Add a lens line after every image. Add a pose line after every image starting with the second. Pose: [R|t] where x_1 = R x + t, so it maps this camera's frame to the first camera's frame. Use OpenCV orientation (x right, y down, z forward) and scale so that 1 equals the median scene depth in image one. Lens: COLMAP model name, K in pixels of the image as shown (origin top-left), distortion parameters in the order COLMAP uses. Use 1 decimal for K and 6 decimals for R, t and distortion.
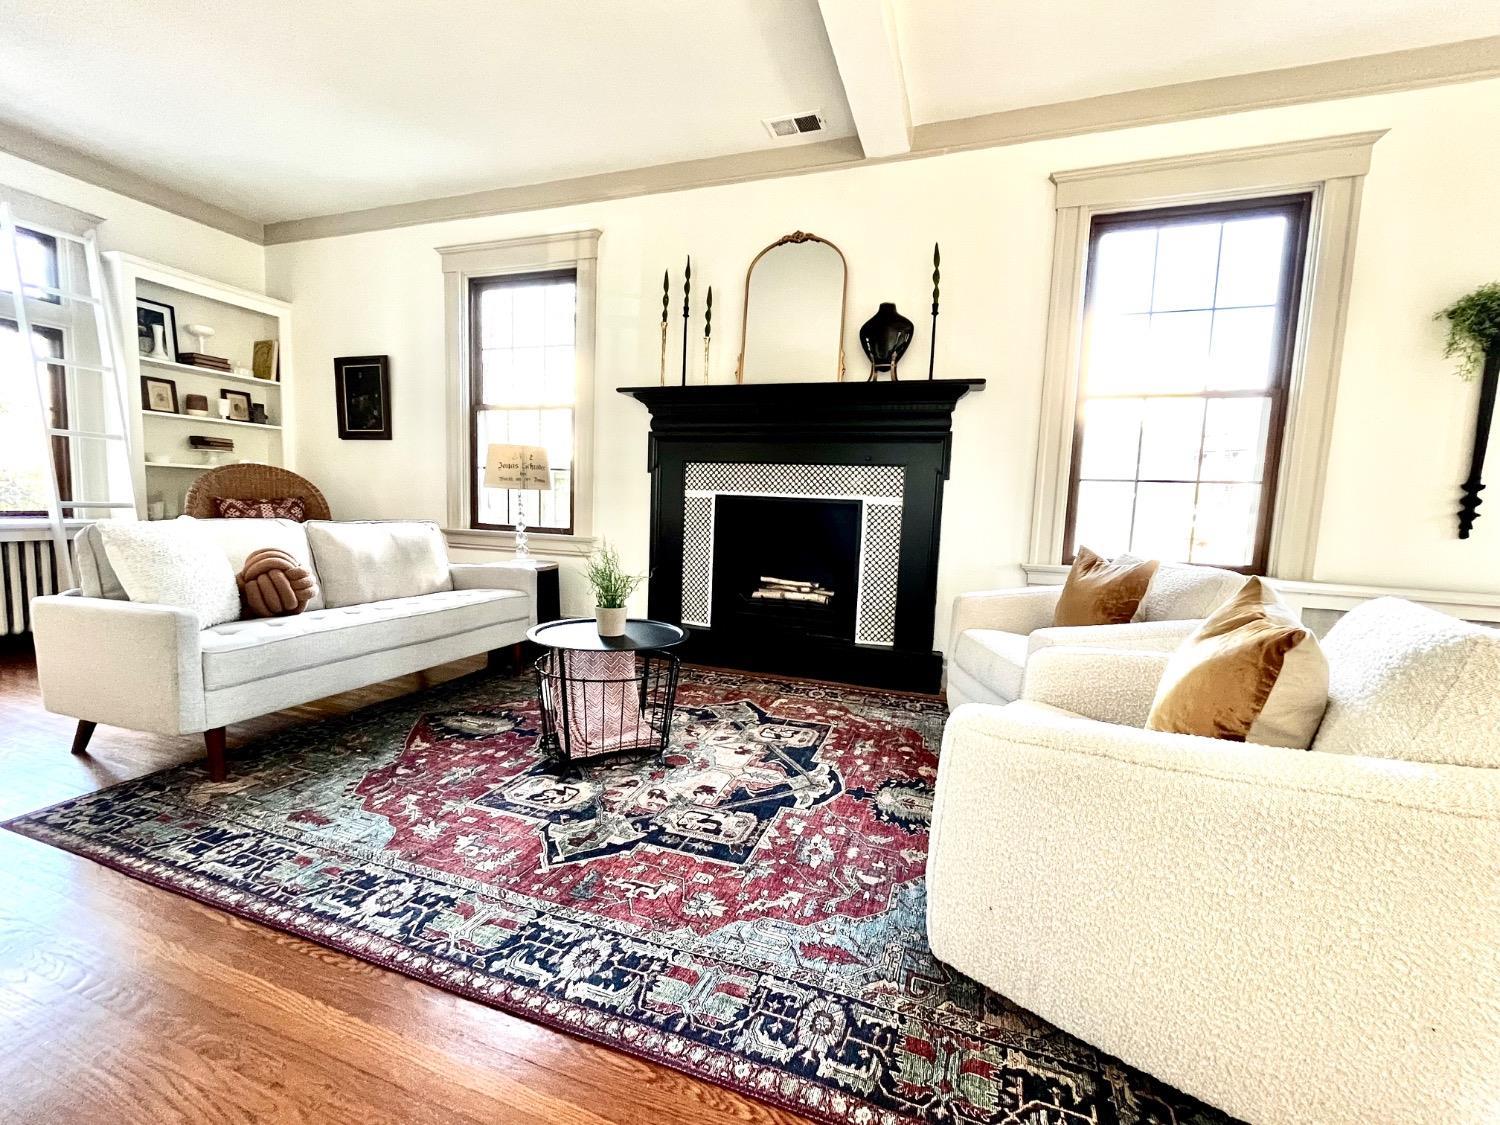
lens RADIAL K [[633.5, 0, 752.4], [0, 633.5, 566.4], [0, 0, 1]] dist [-0.002933, -0.000530]
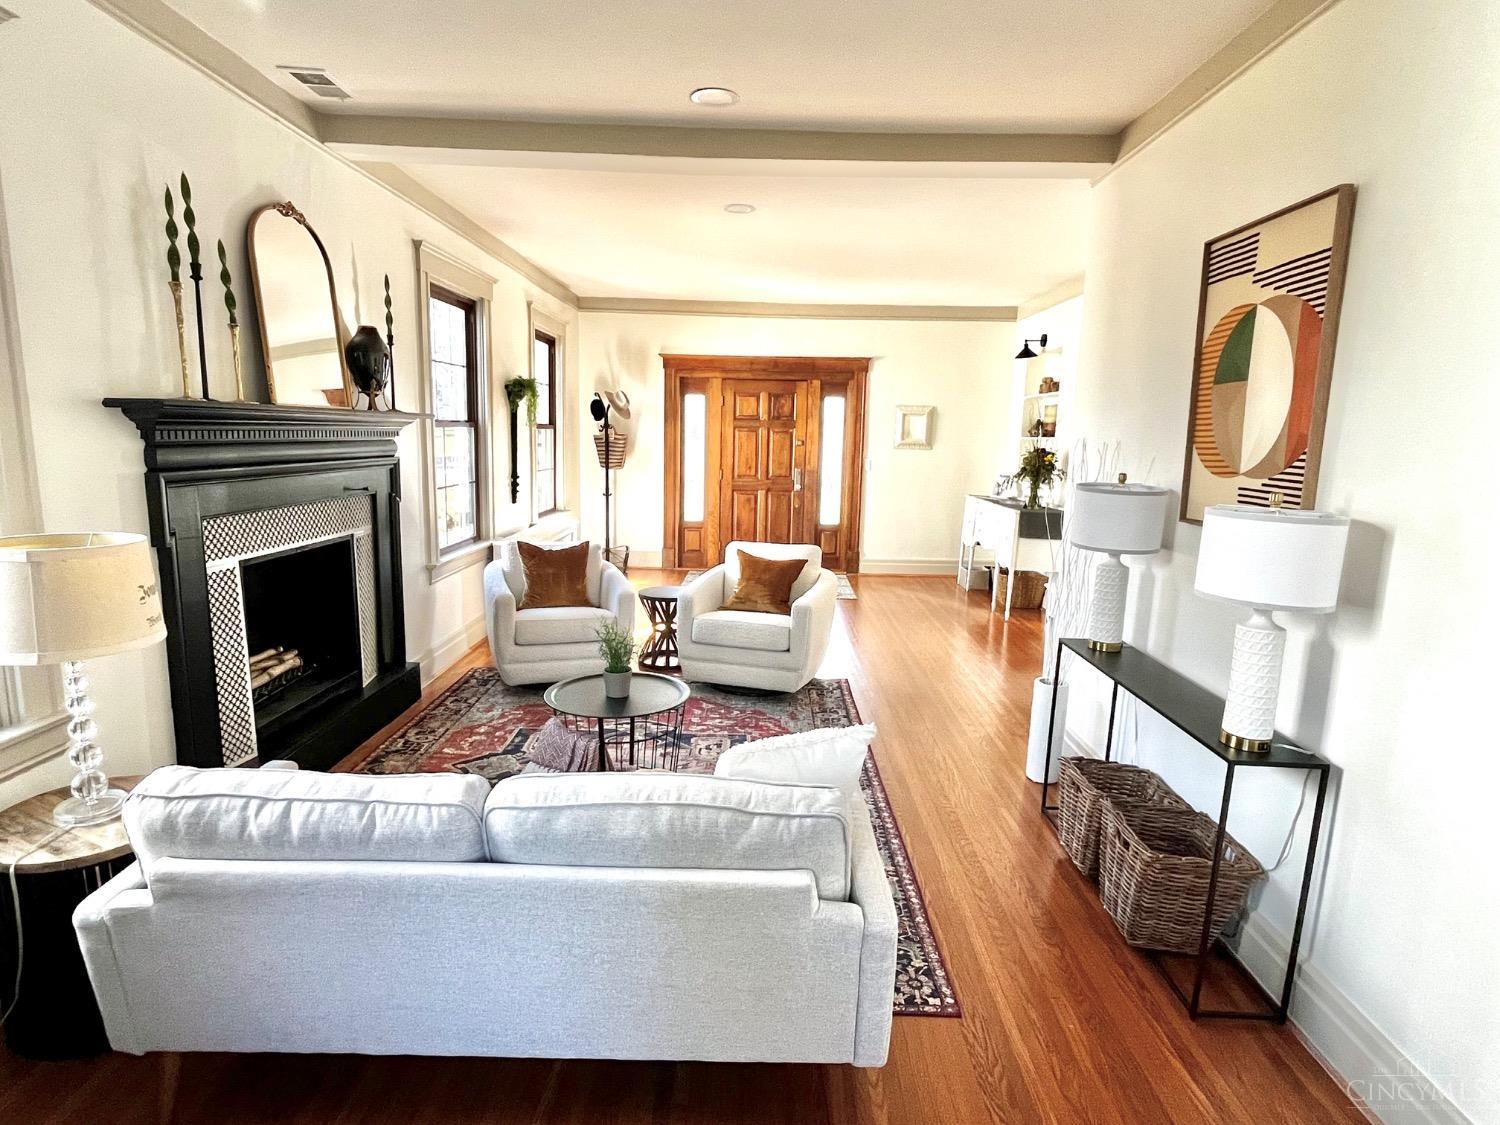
lens RADIAL K [[791.0, 0, 737.7], [0, 791.0, 564.1], [0, 0, 1]] dist [-0.004670, 0.001264]
pose [[-0.292722, -0.201216, 0.934787, -1.401932], [0.061385, 0.971637, 0.228370, -0.382141], [-0.954225, 0.124231, -0.272068, 1.050385]]
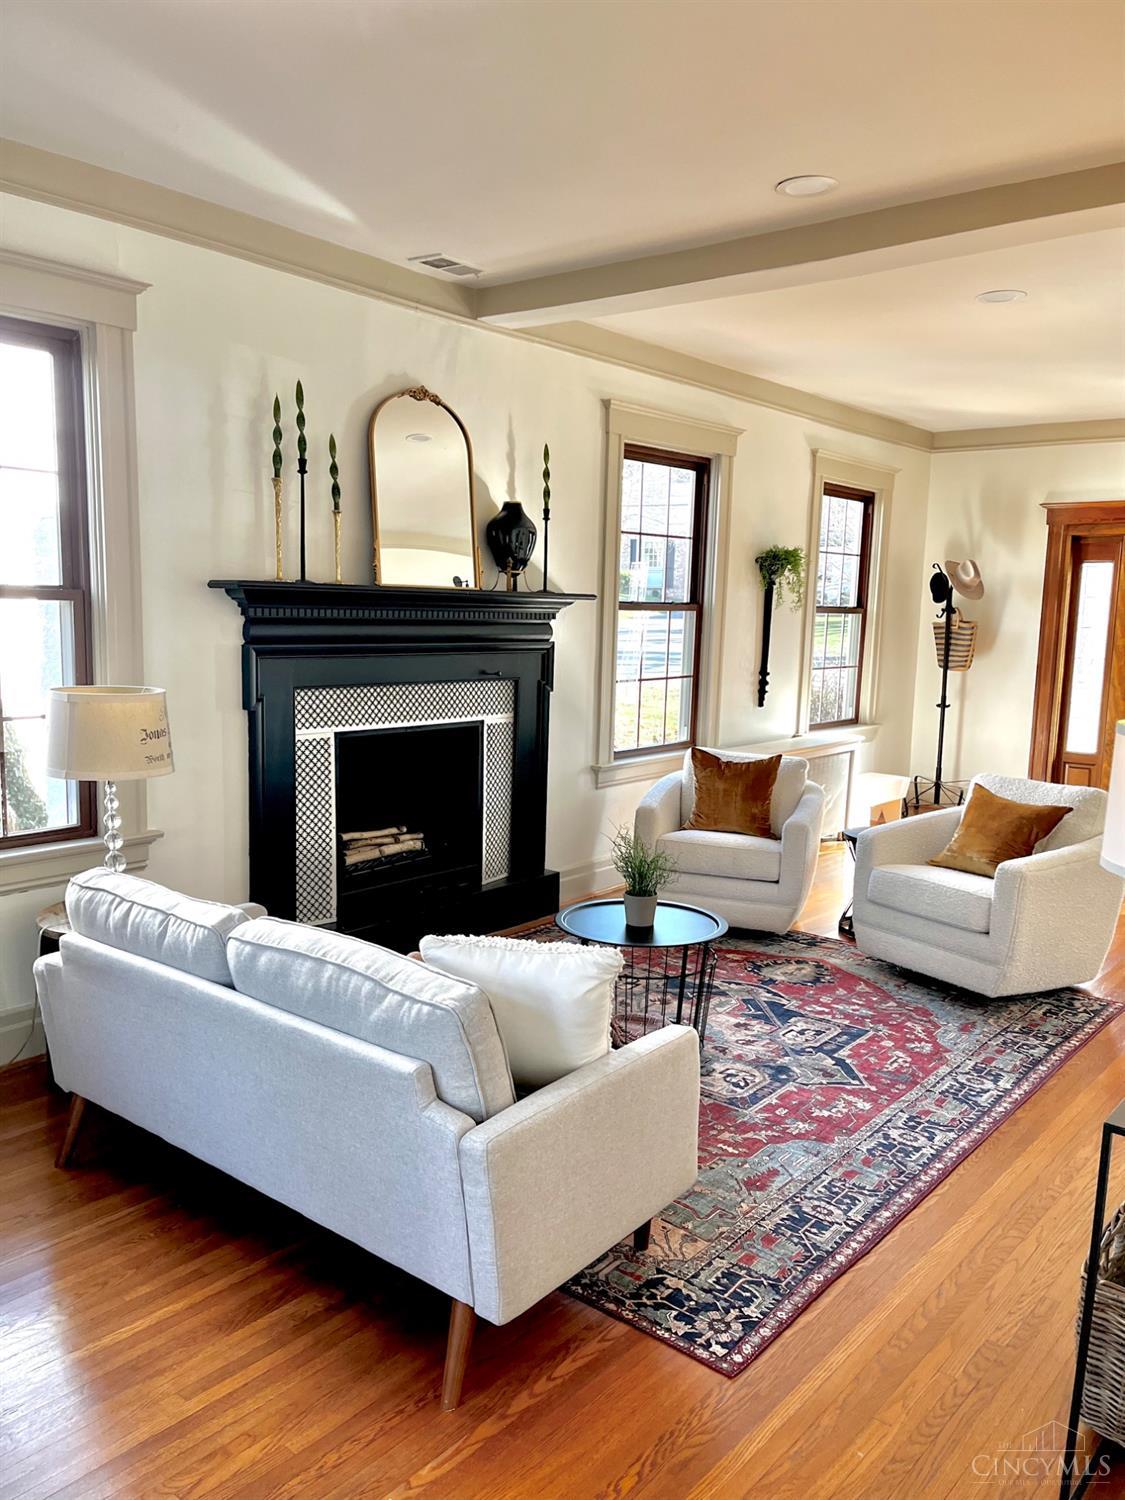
lens RADIAL K [[1111.6, 0, 561.0], [0, 1111.6, 759.0], [0, 0, 1]] dist [0.027076, 0.000956]
pose [[0.367400, -0.155366, 0.916994, -1.568471], [0.084871, 0.987436, 0.133296, -0.325536], [-0.926182, 0.028853, 0.375970, 0.449150]]
